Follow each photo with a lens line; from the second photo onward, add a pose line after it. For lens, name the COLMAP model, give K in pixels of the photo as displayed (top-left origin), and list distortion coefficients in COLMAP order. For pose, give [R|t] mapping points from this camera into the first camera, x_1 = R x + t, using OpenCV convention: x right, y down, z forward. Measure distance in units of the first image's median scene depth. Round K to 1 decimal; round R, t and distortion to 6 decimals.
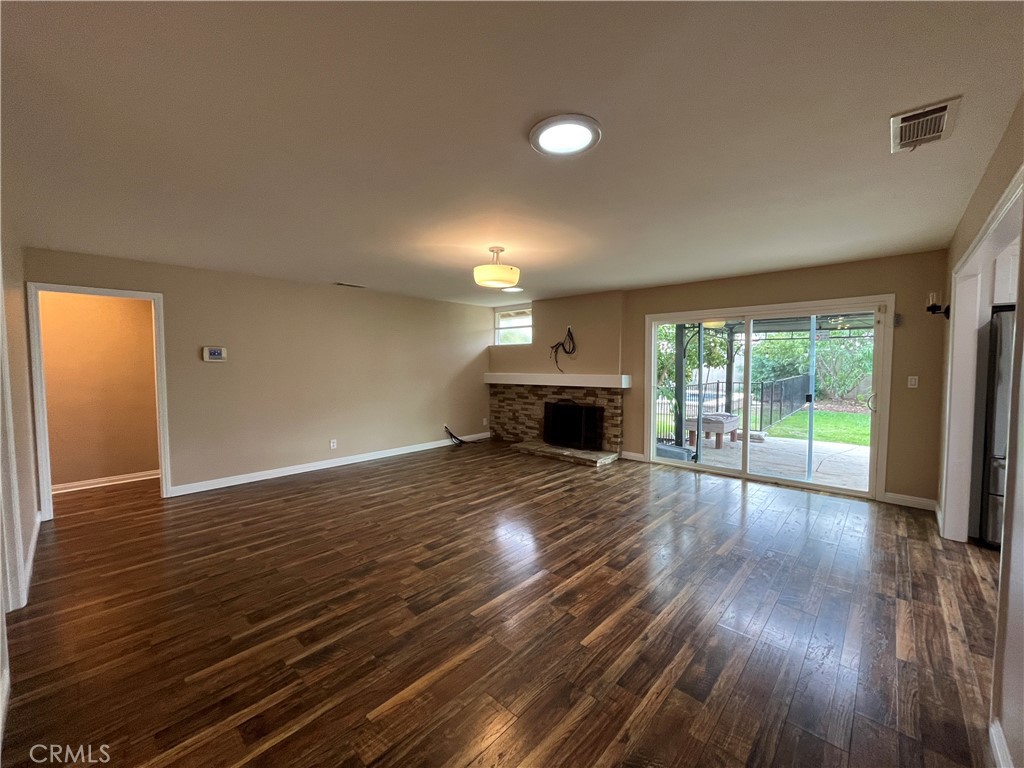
lens RADIAL K [[411.8, 0, 509.0], [0, 411.8, 376.5], [0, 0, 1]] dist [0.000636, -0.000573]
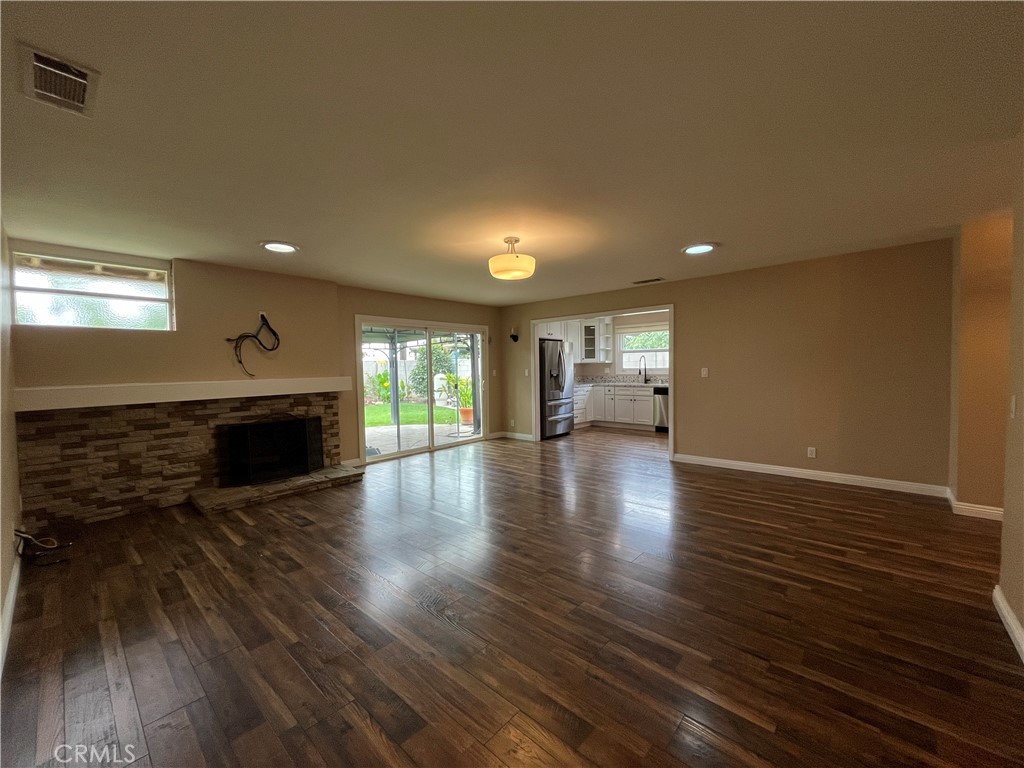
lens RADIAL K [[411.8, 0, 504.1], [0, 411.8, 381.5], [0, 0, 1]] dist [0.000636, -0.000573]
pose [[-0.011151, -0.029819, 0.999493, -0.730898], [0.054598, 0.998046, 0.030385, -0.001165], [-0.998446, 0.054909, -0.009501, 0.750441]]
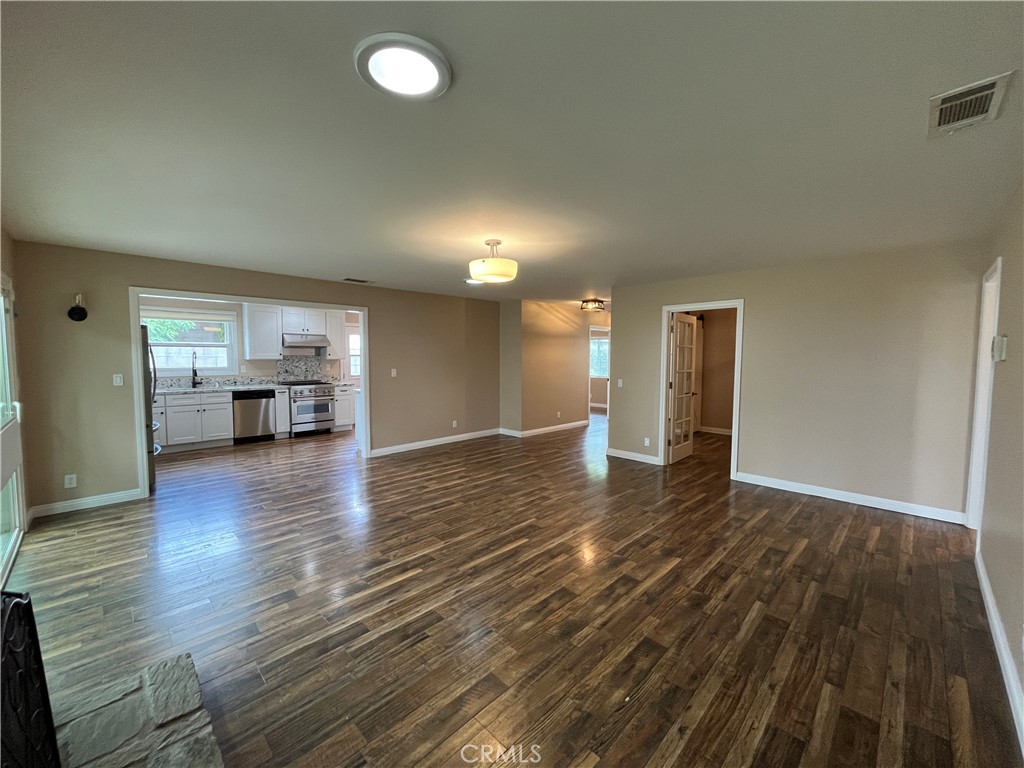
lens RADIAL K [[411.8, 0, 510.6], [0, 411.8, 383.8], [0, 0, 1]] dist [0.000636, -0.000573]
pose [[-0.999648, -0.002654, 0.026388, -0.067931], [0.000126, 0.994495, 0.104787, -0.058602], [-0.026521, 0.104754, -0.994144, 1.416587]]
